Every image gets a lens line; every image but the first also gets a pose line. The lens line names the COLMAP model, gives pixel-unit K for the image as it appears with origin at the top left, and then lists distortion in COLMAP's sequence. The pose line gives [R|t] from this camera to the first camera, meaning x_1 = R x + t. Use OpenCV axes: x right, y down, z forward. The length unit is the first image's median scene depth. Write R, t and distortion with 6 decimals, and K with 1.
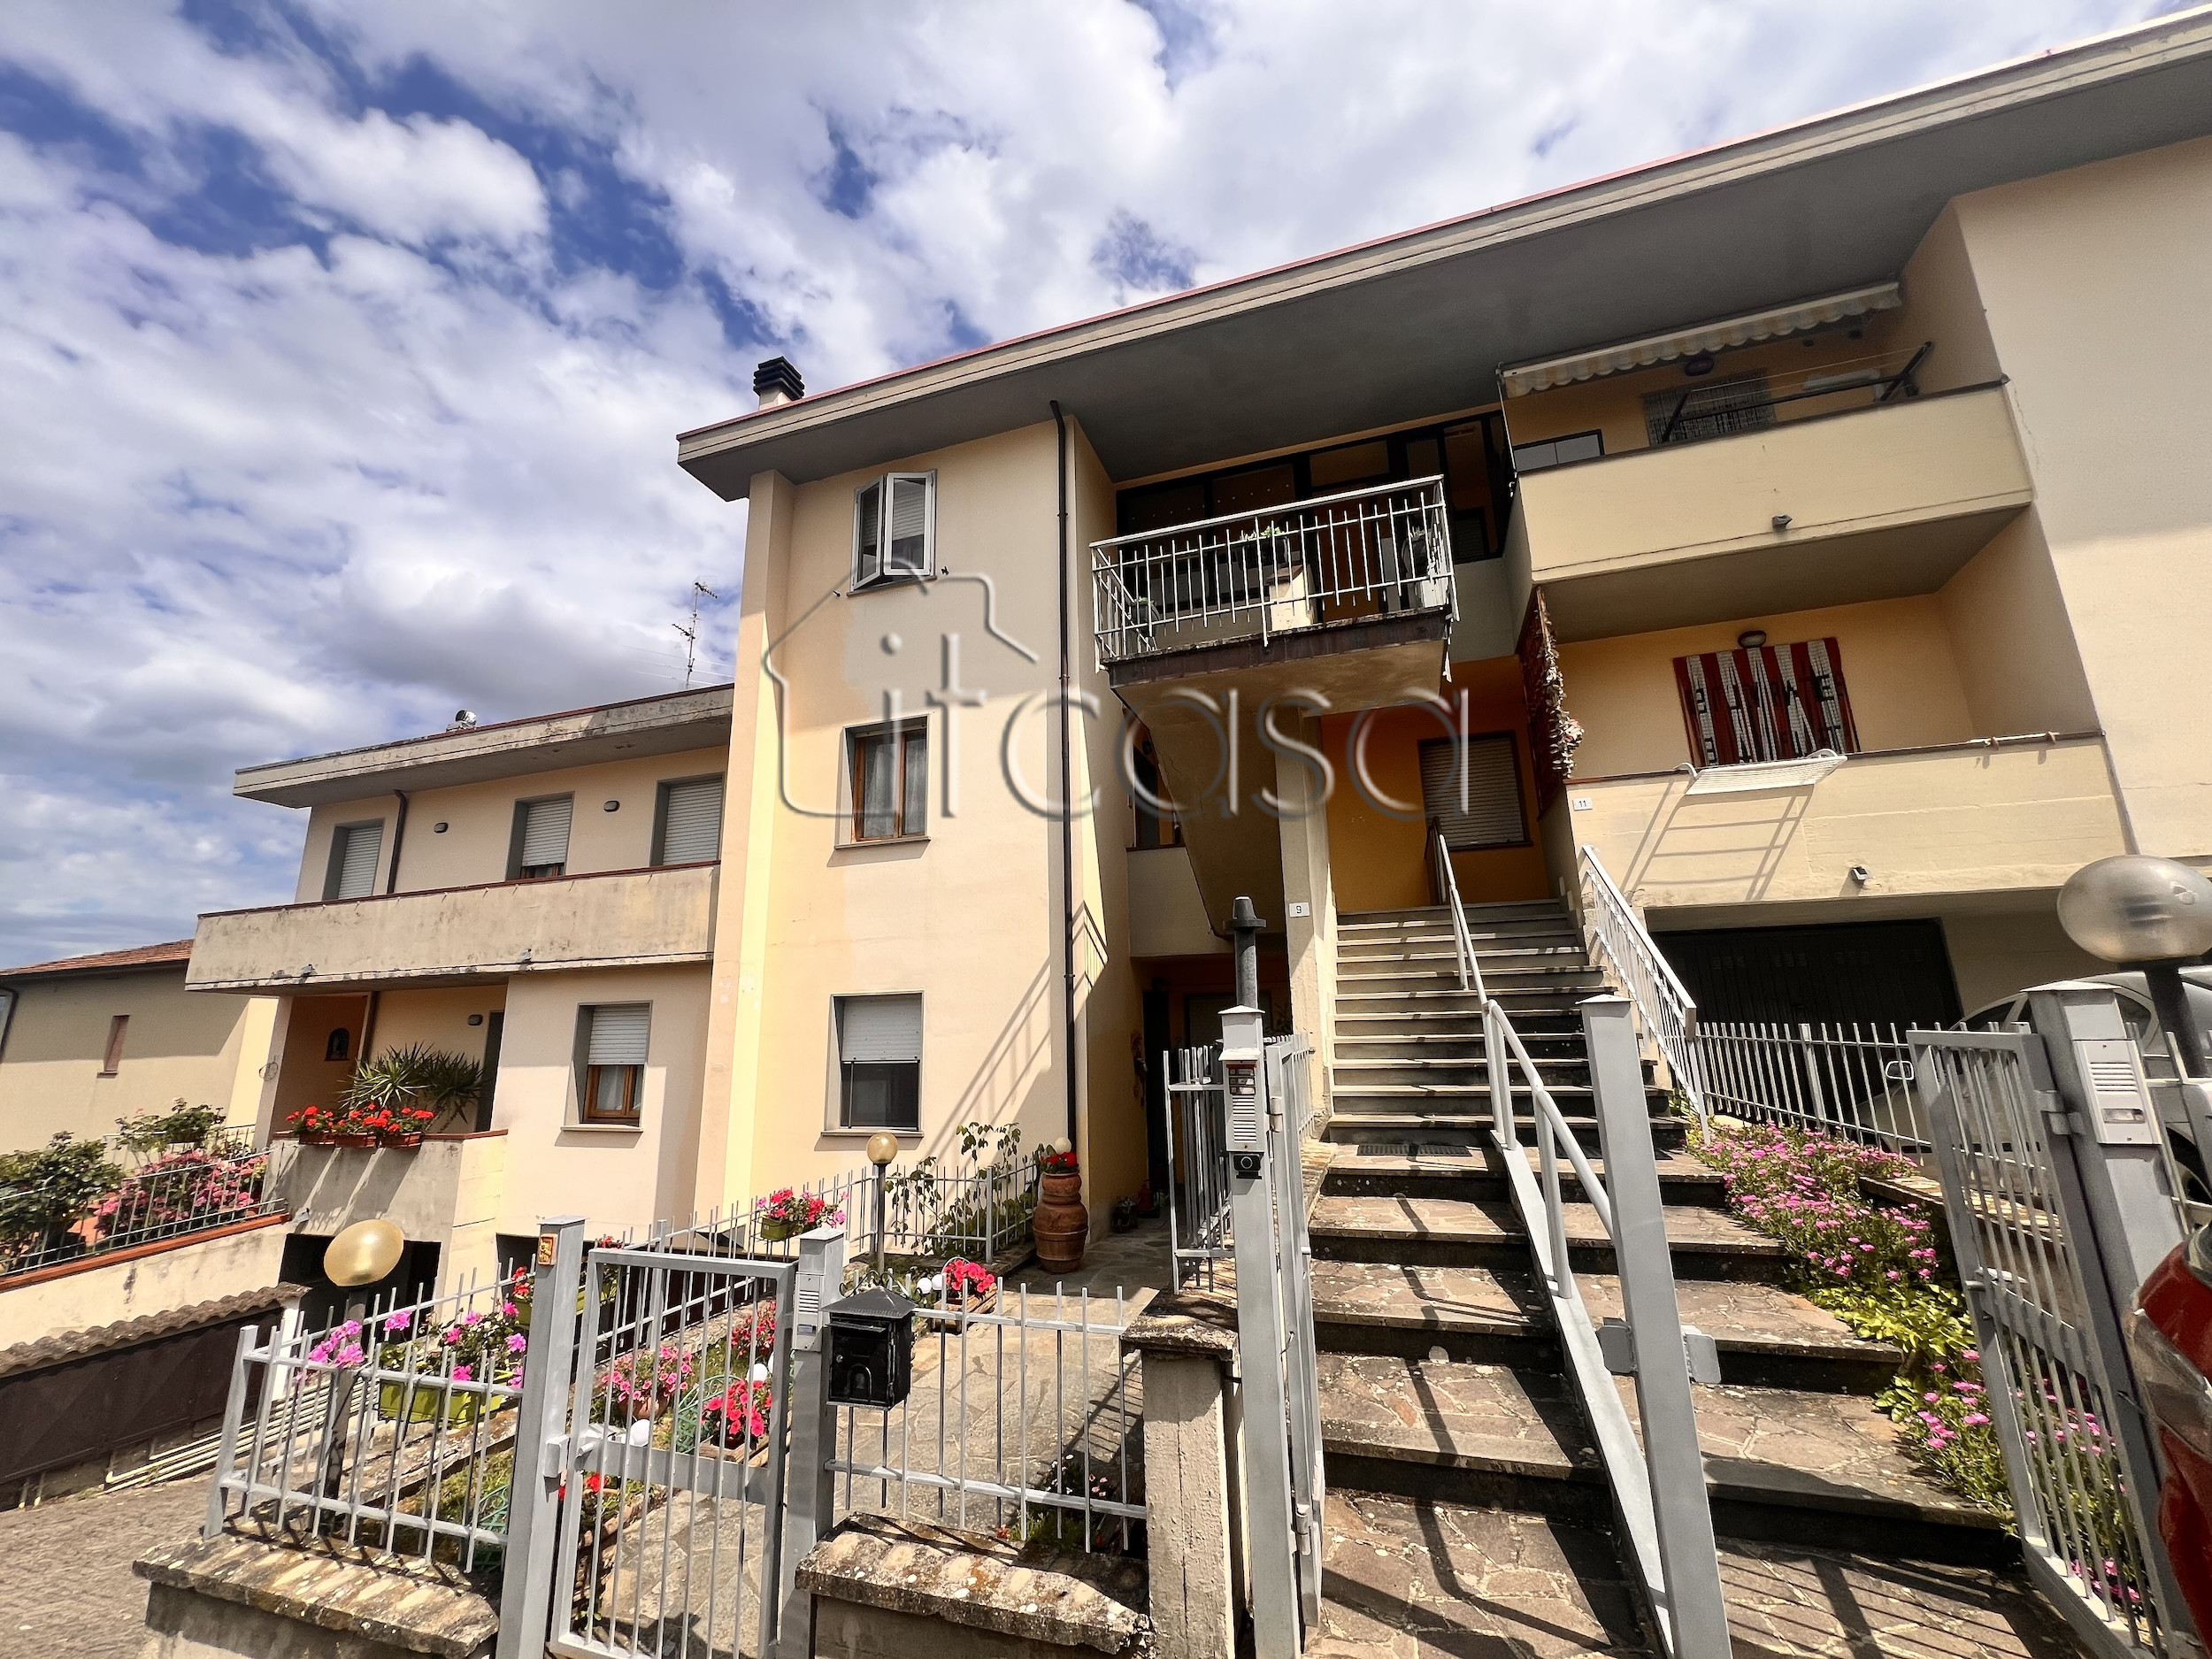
lens RADIAL K [[885.5, 0, 1106.0], [0, 885.5, 829.5], [0, 0, 1]] dist [-0.000596, -0.000103]
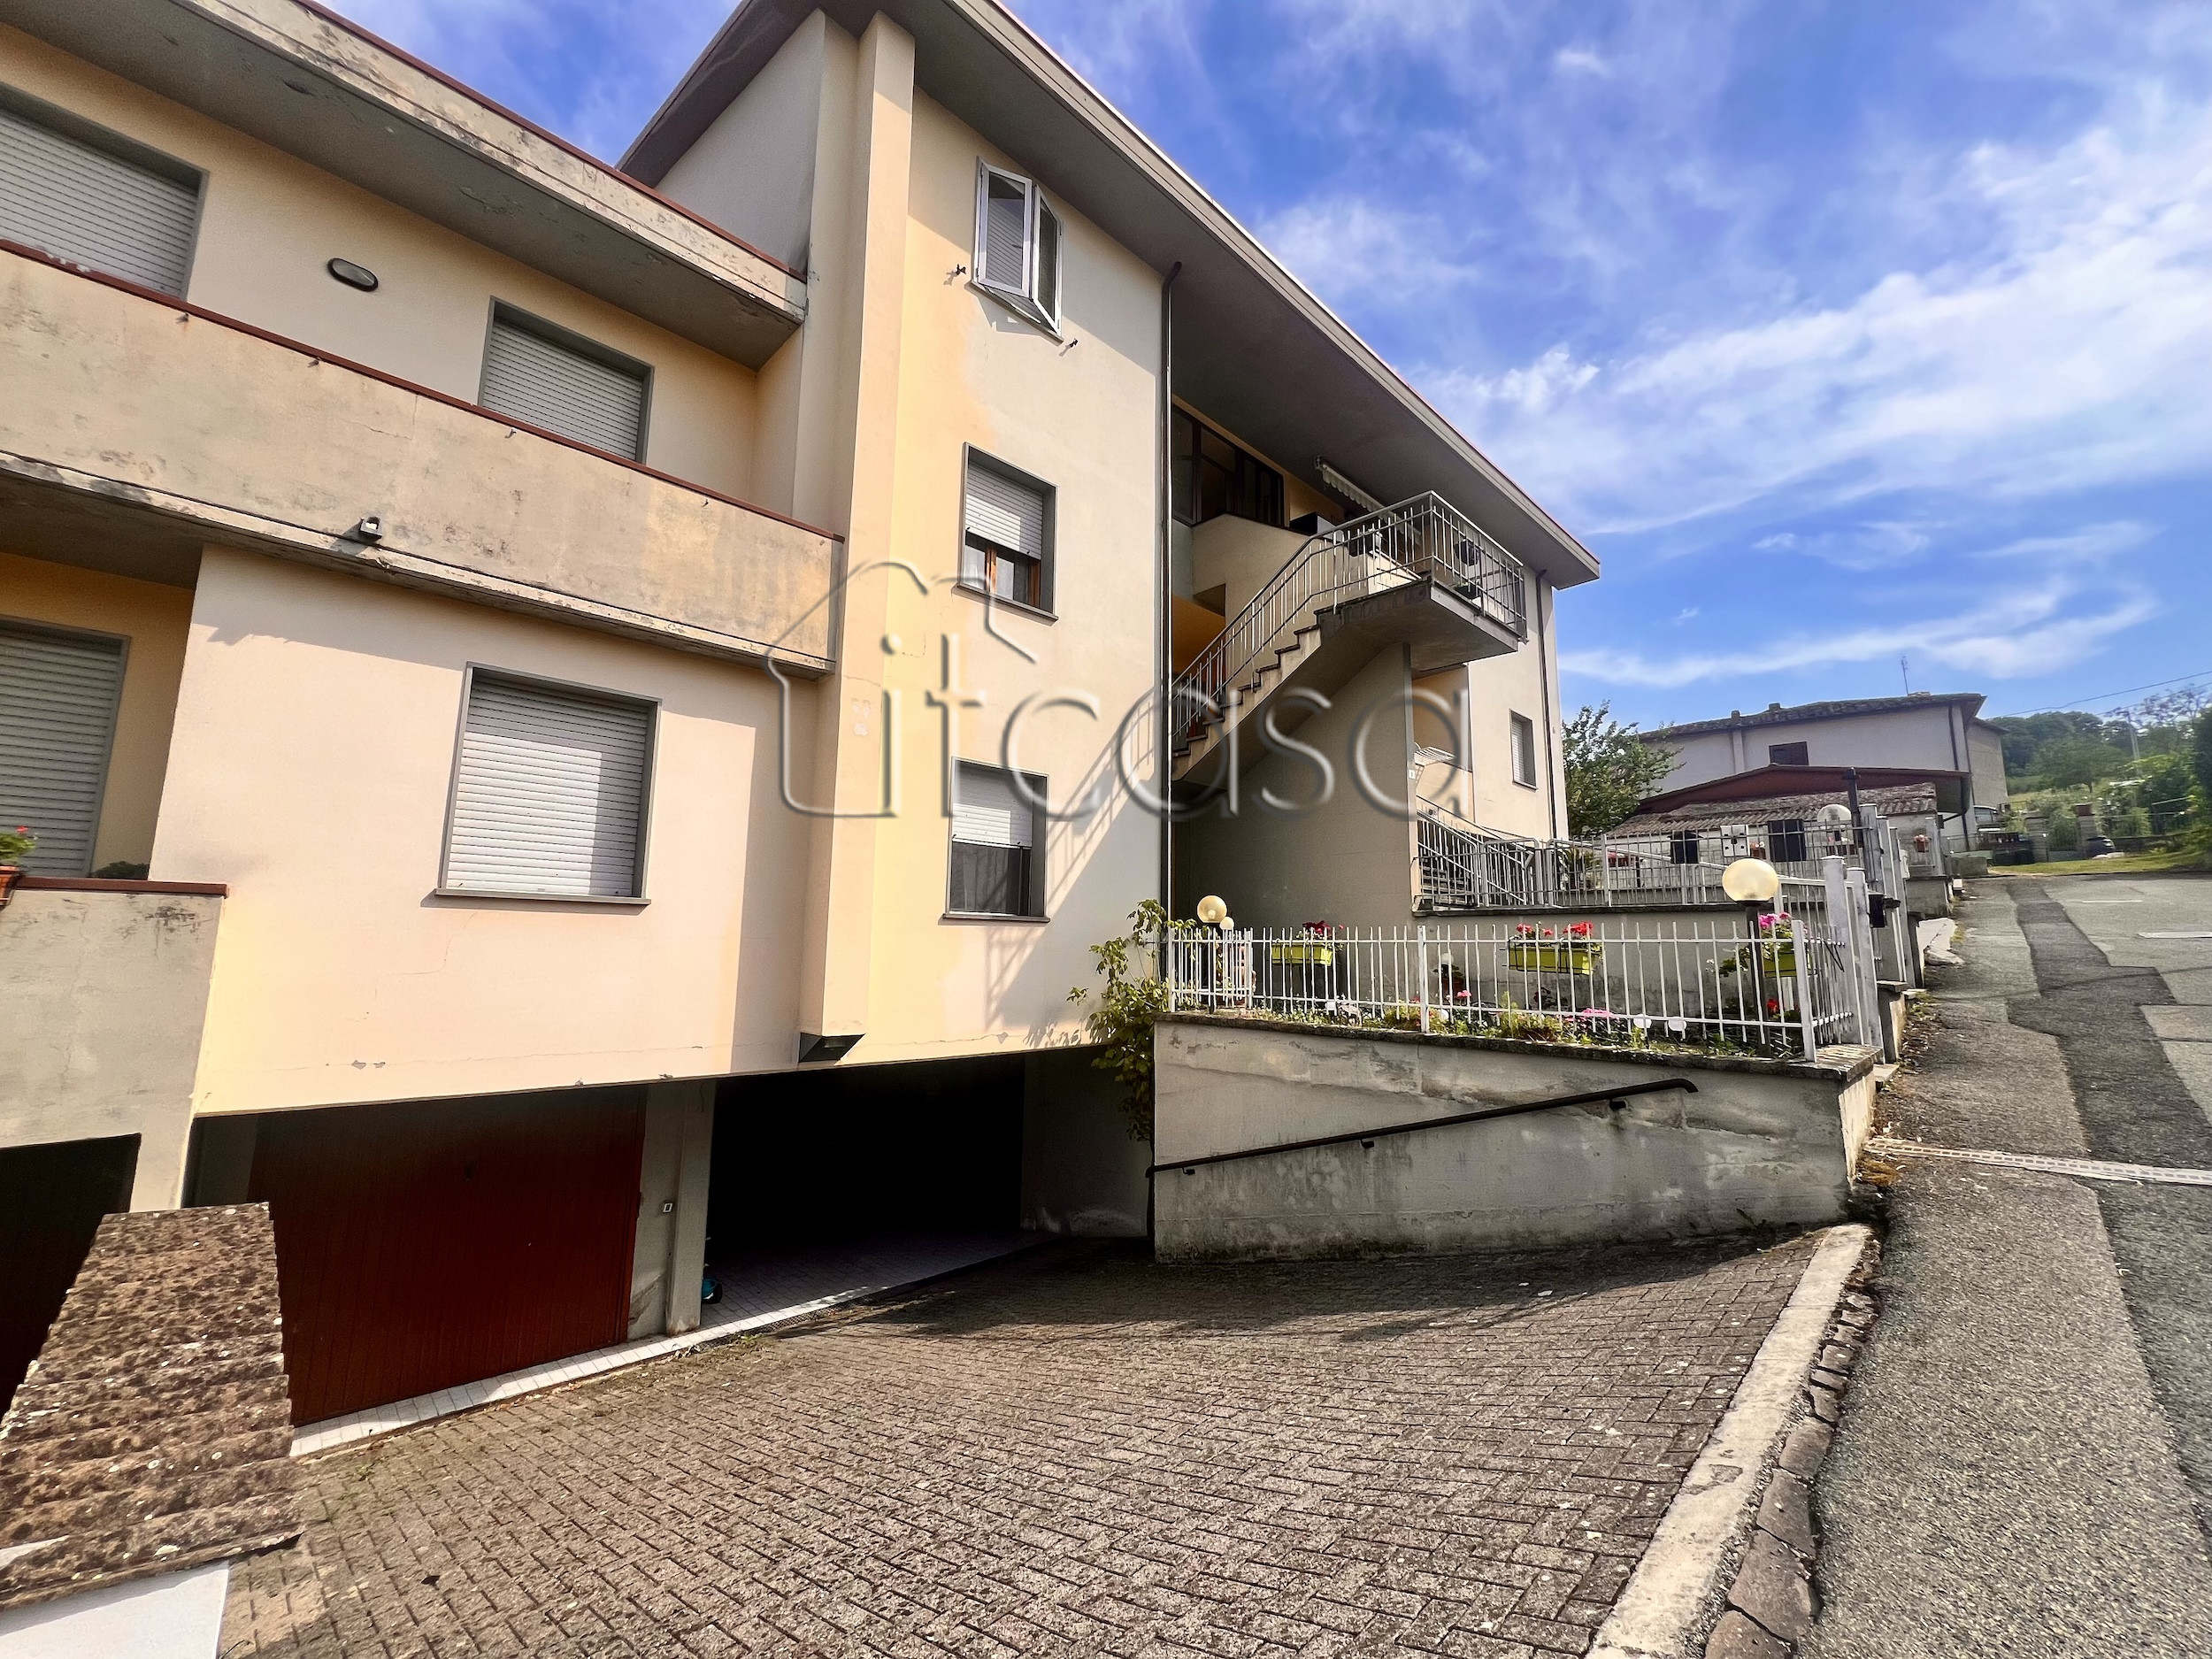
lens RADIAL K [[885.5, 0, 1106.0], [0, 885.5, 829.5], [0, 0, 1]] dist [-0.000596, -0.000103]
pose [[0.471242, 0.157117, 0.867897, -0.903311], [-0.215023, 0.974782, -0.059715, 0.256822], [-0.855392, -0.158477, 0.493142, 0.439439]]
